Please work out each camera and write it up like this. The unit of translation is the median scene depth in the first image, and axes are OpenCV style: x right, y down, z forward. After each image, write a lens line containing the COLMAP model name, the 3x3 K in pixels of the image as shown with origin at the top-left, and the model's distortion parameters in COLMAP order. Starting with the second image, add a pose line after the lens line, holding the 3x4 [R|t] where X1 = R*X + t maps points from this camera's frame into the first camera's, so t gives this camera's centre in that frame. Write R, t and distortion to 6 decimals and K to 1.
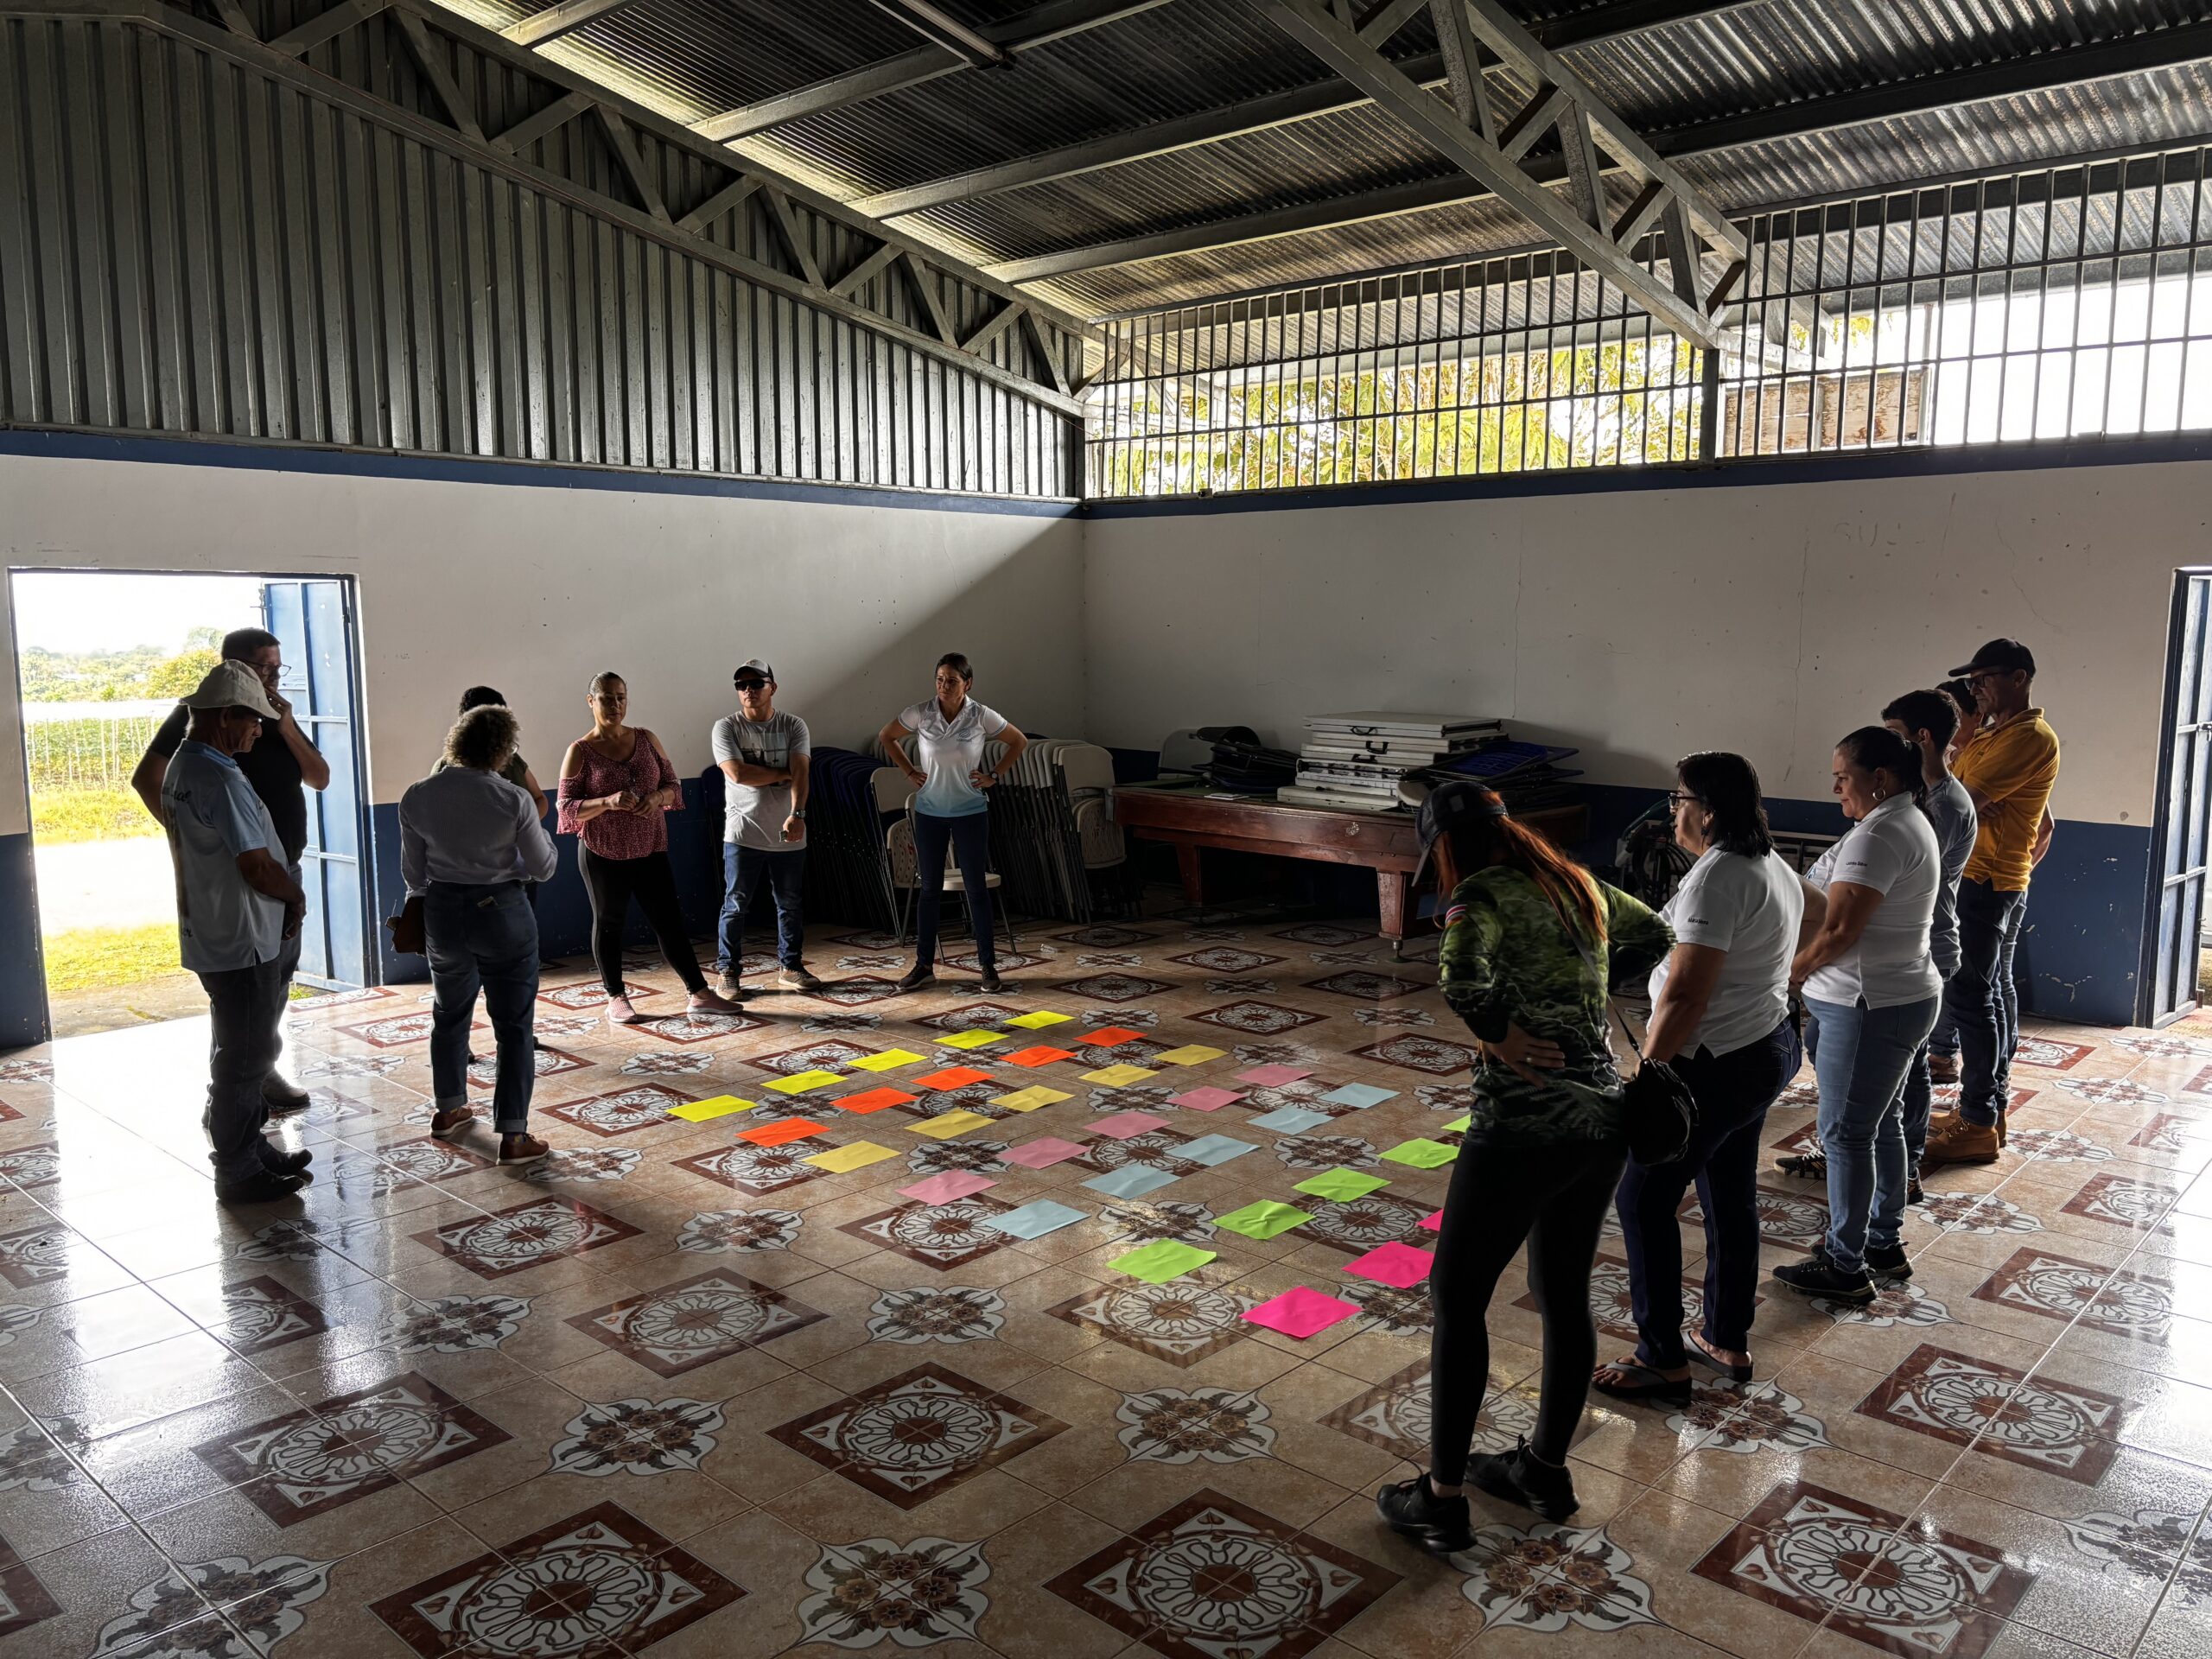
lens RADIAL K [[1665.5, 0, 1106.7], [0, 1665.5, 817.6], [0, 0, 1]] dist [0.005196, -0.008254]
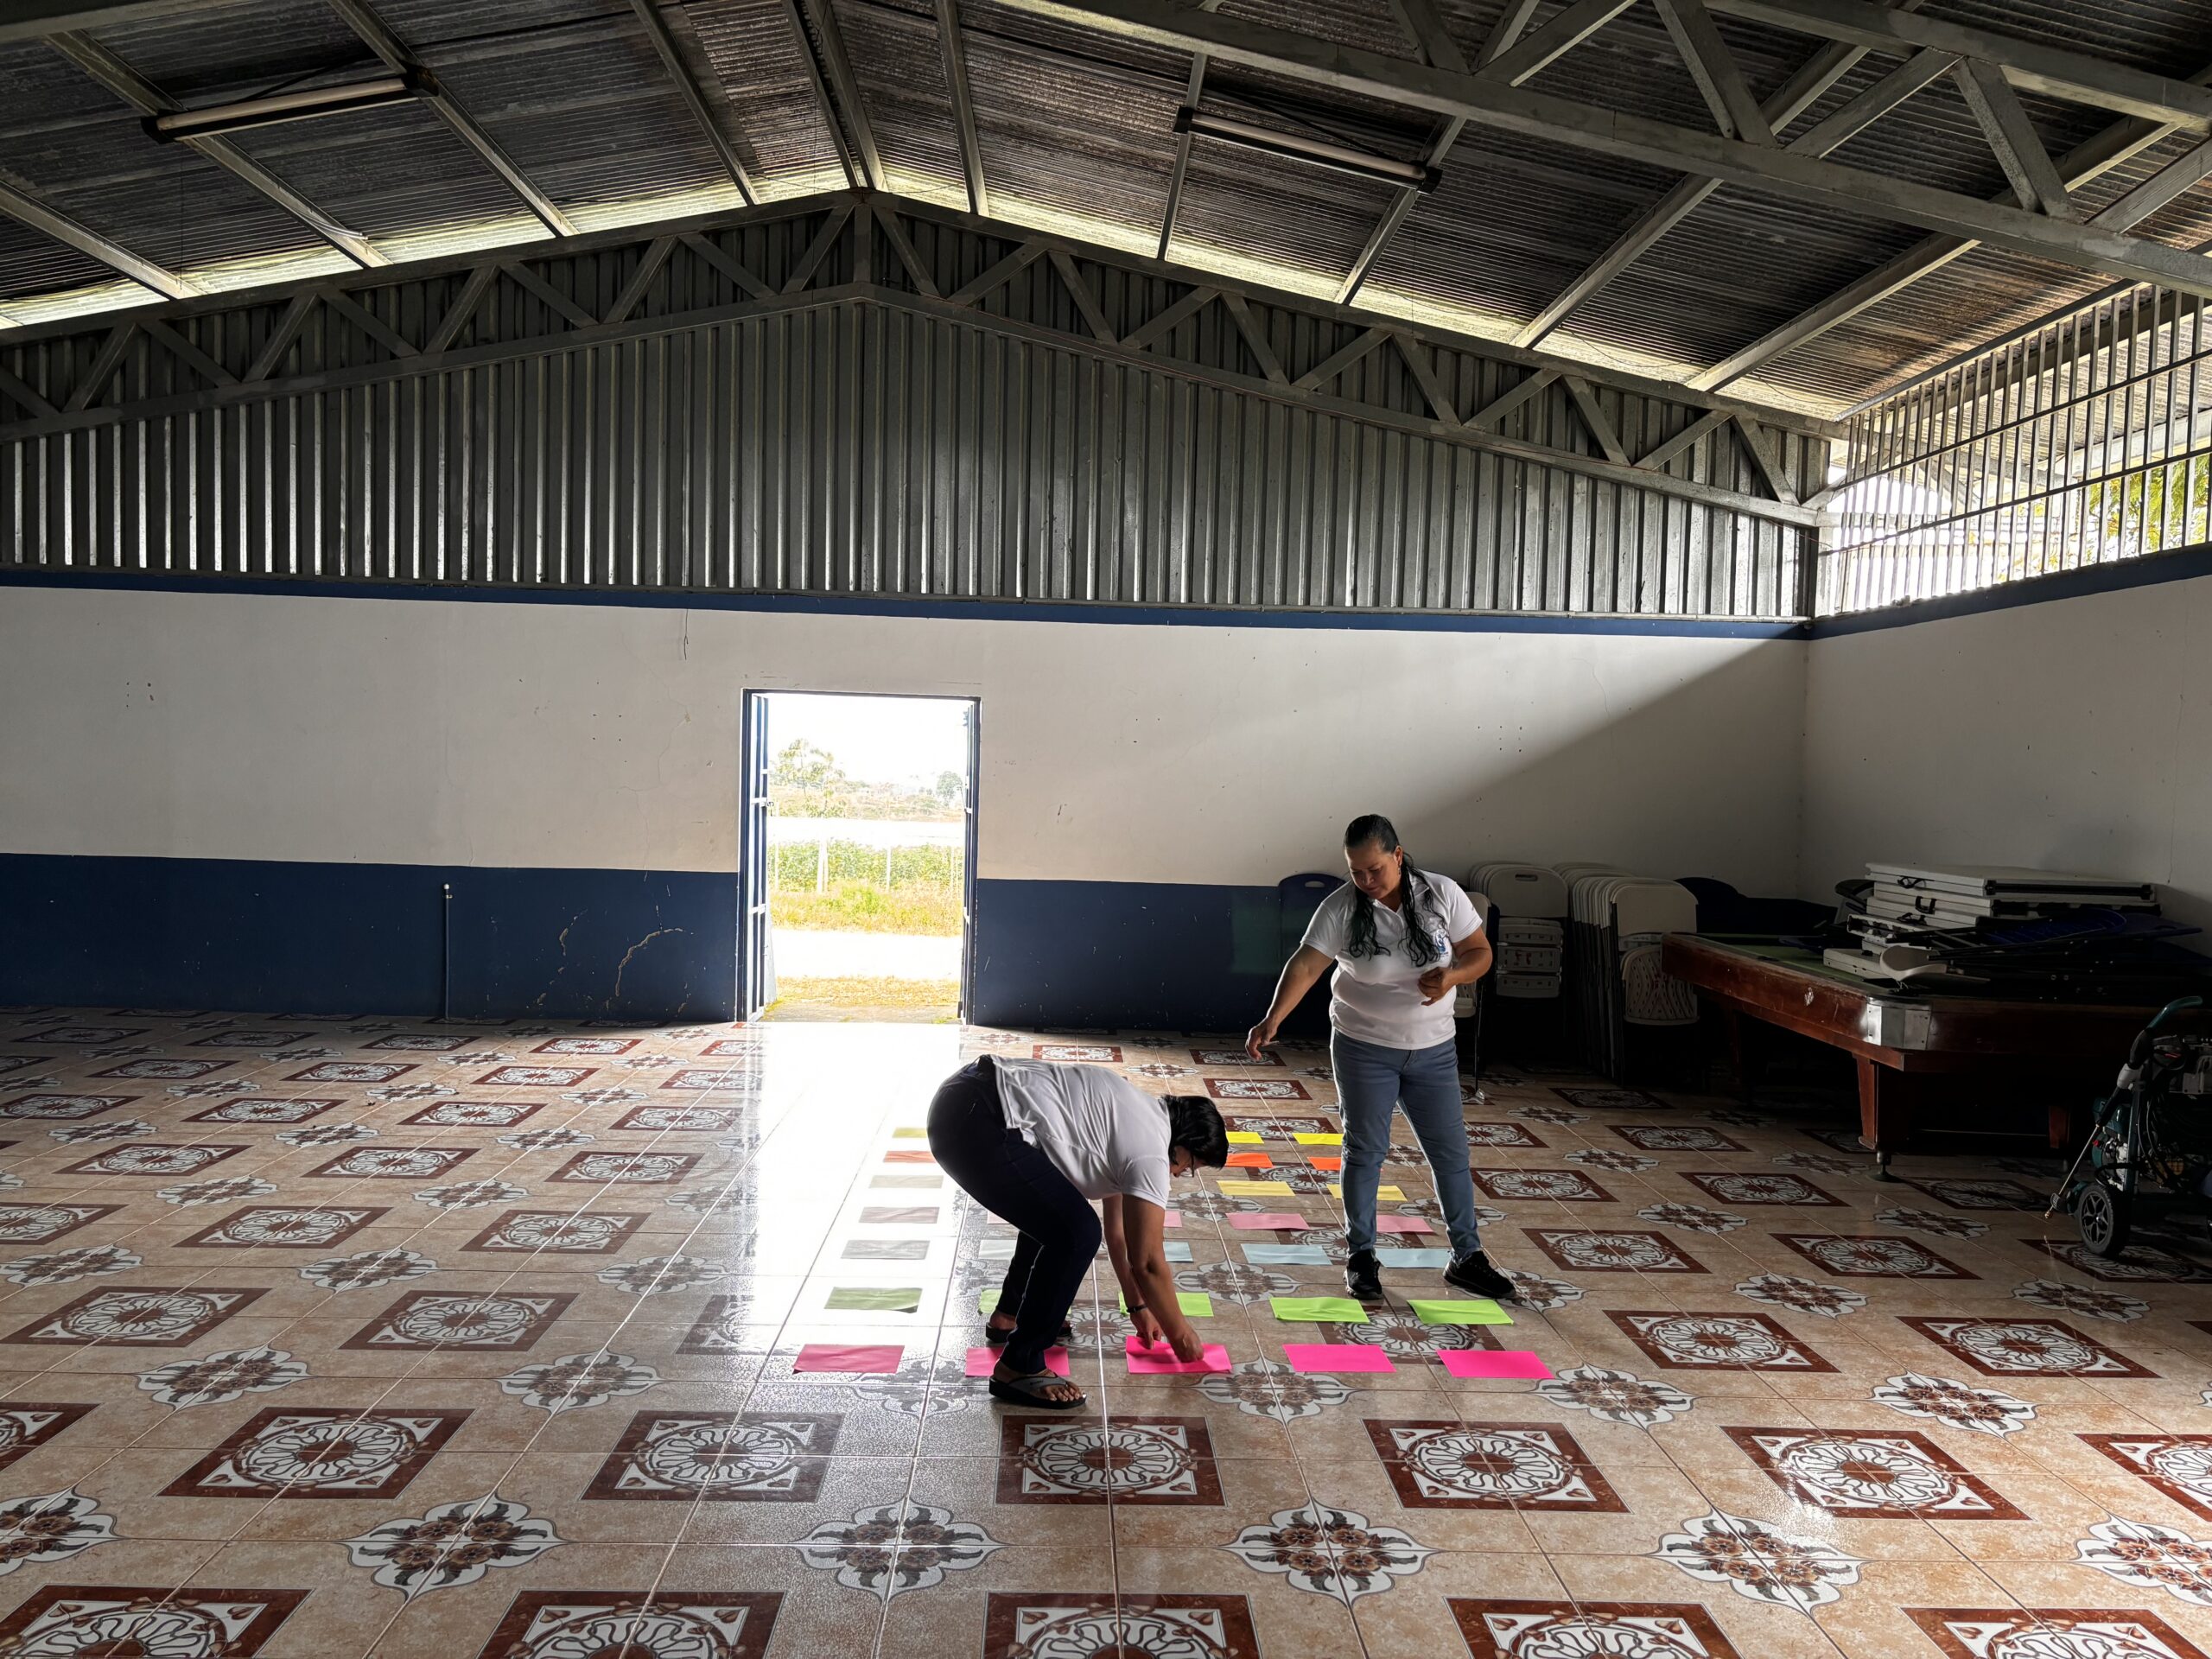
lens RADIAL K [[1665.5, 0, 1125.2], [0, 1665.5, 838.5], [0, 0, 1]] dist [0.005196, -0.008254]
pose [[0.705809, 0.048455, -0.706743, 0.387488], [-0.109695, 0.993100, -0.041463, 0.000709], [0.699857, 0.106791, 0.706255, 0.147275]]
